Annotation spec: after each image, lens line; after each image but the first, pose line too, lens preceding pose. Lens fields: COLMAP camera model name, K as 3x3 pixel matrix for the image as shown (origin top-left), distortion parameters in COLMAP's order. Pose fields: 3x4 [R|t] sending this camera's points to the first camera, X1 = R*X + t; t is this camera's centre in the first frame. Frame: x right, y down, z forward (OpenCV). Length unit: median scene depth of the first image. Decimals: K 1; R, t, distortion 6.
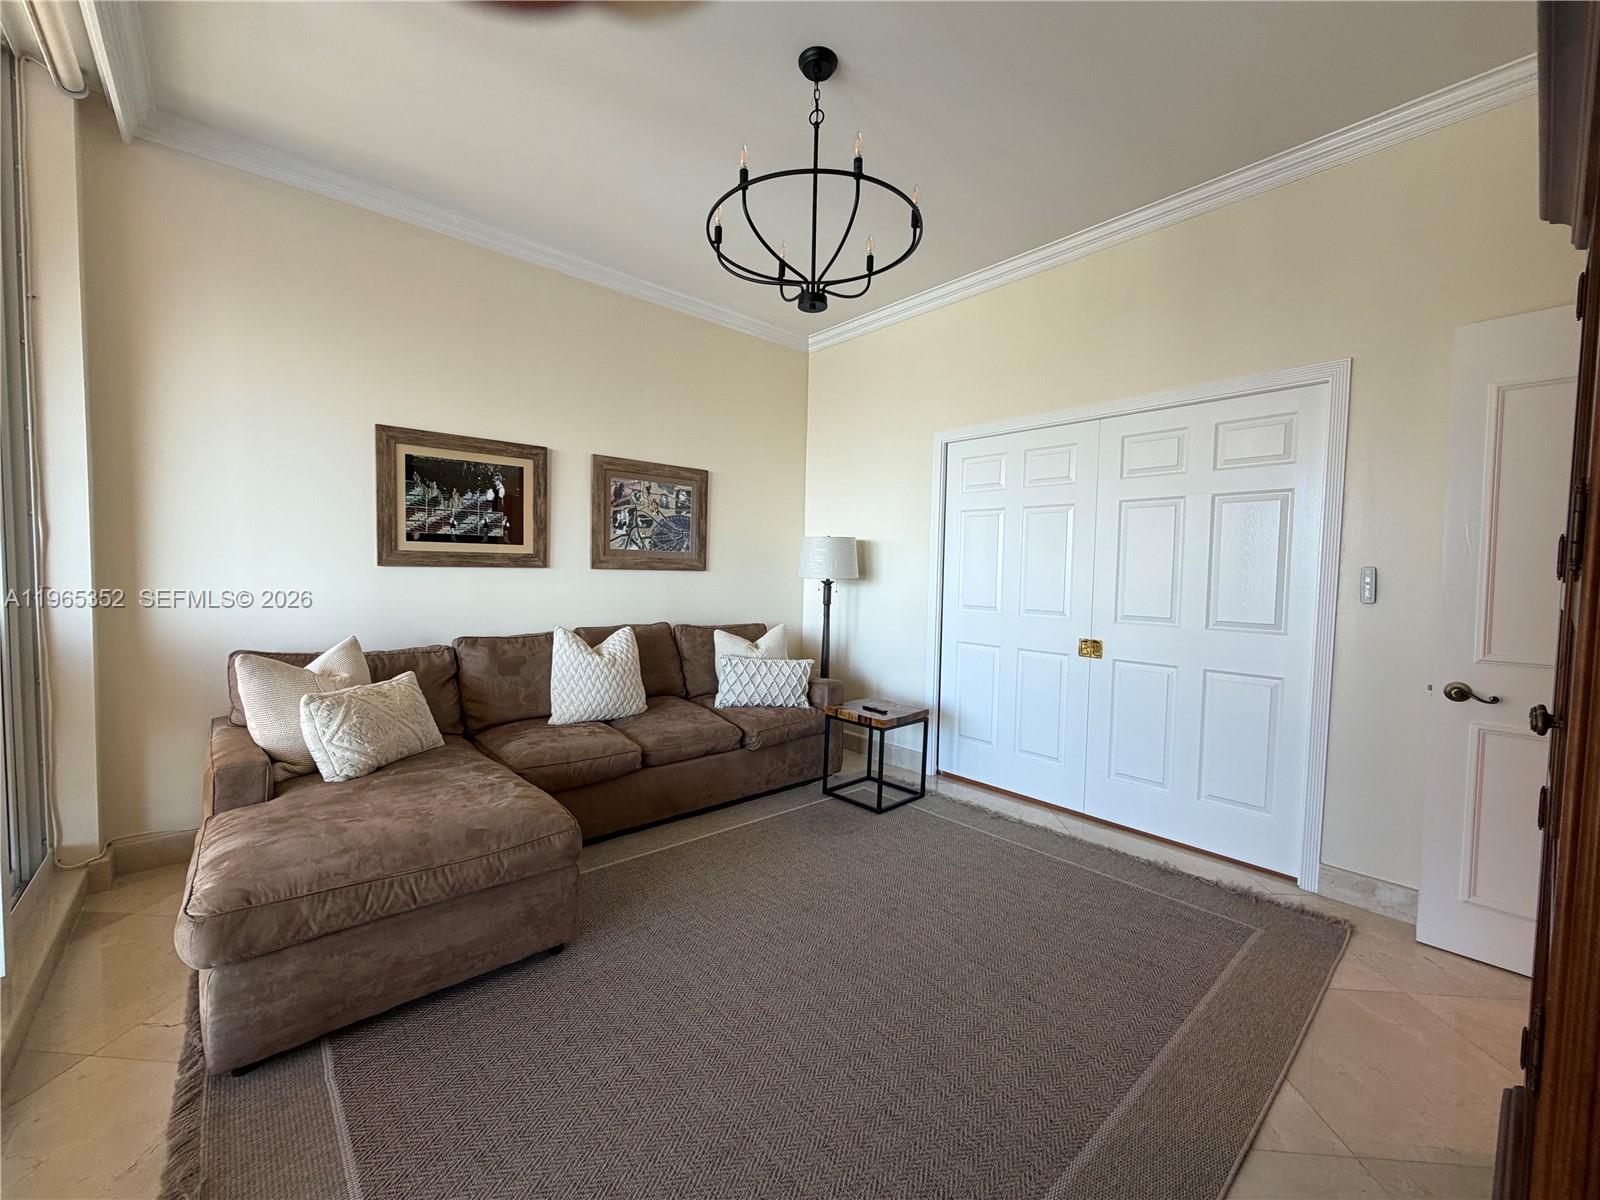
lens RADIAL K [[637.7, 0, 796.2], [0, 637.7, 600.8], [0, 0, 1]] dist [0.001132, -0.000295]
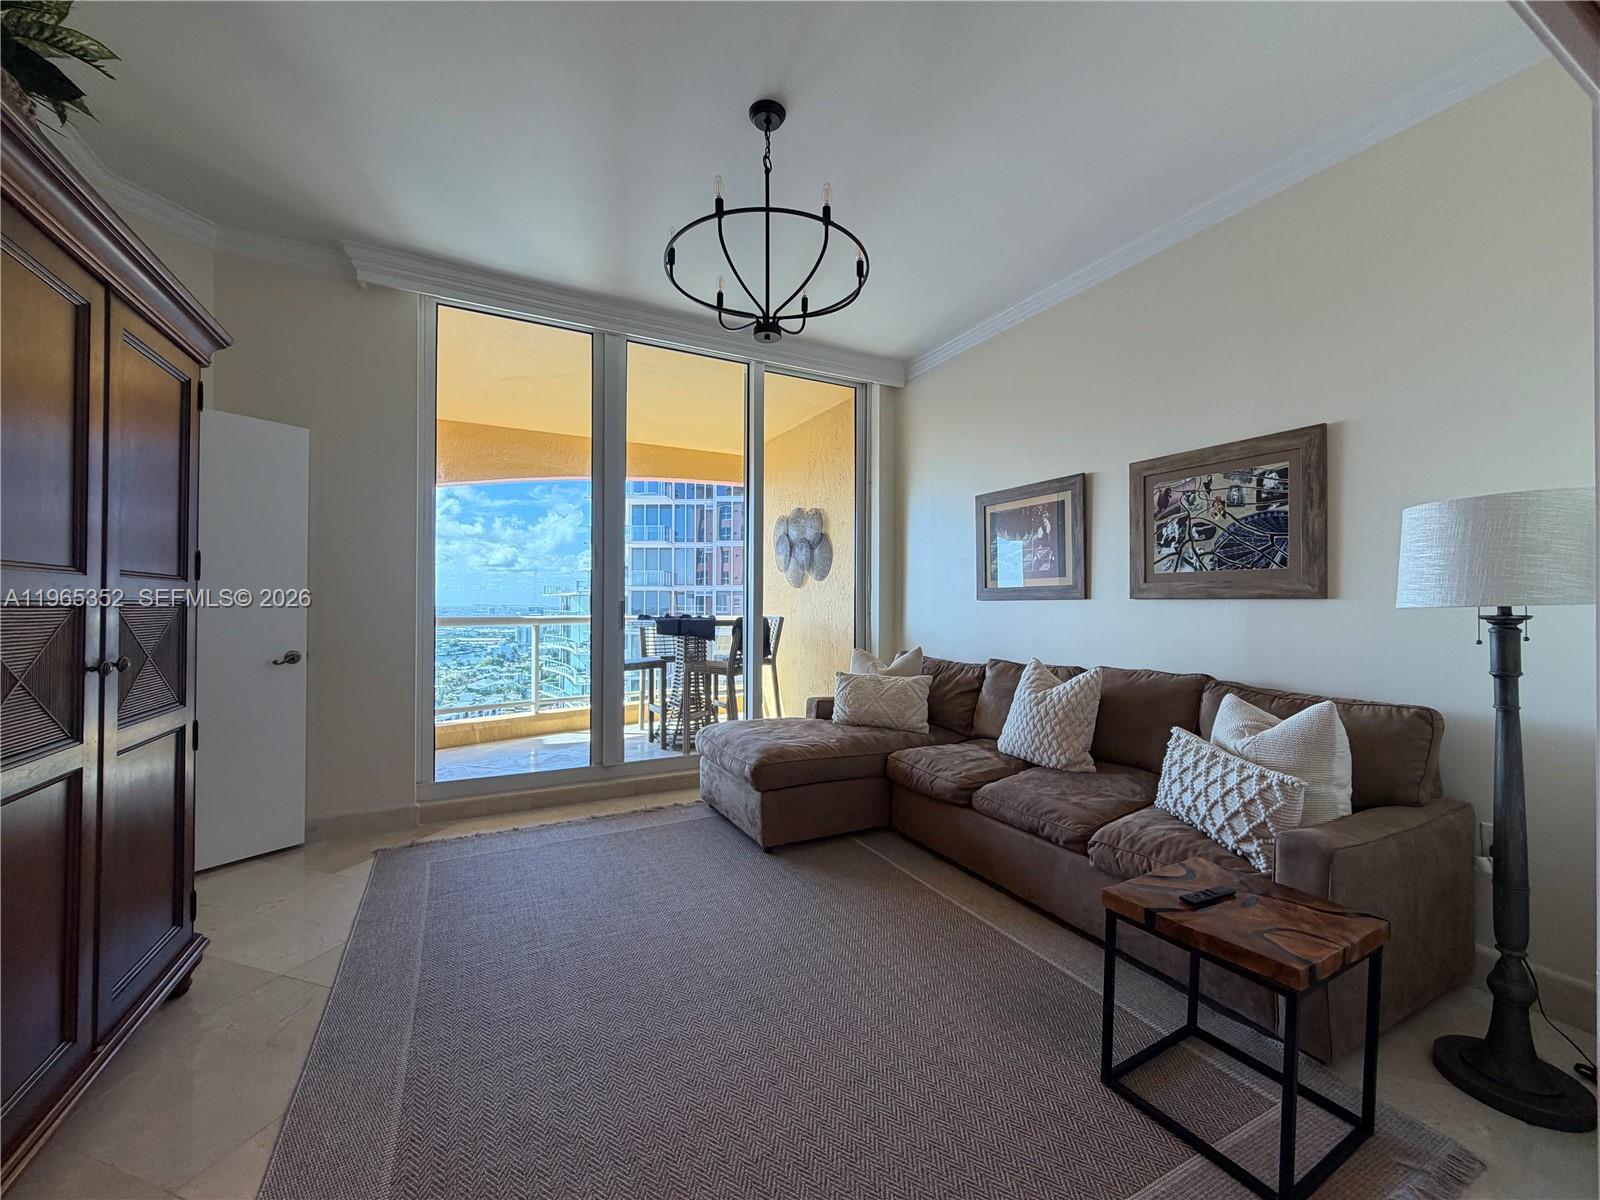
lens RADIAL K [[637.7, 0, 796.2], [0, 637.7, 600.8], [0, 0, 1]] dist [0.001132, -0.000295]
pose [[-0.240105, -0.026437, -0.970387, 0.573203], [-0.056734, 0.998303, -0.013160, -0.011572], [0.969088, 0.051894, -0.241198, 0.745695]]
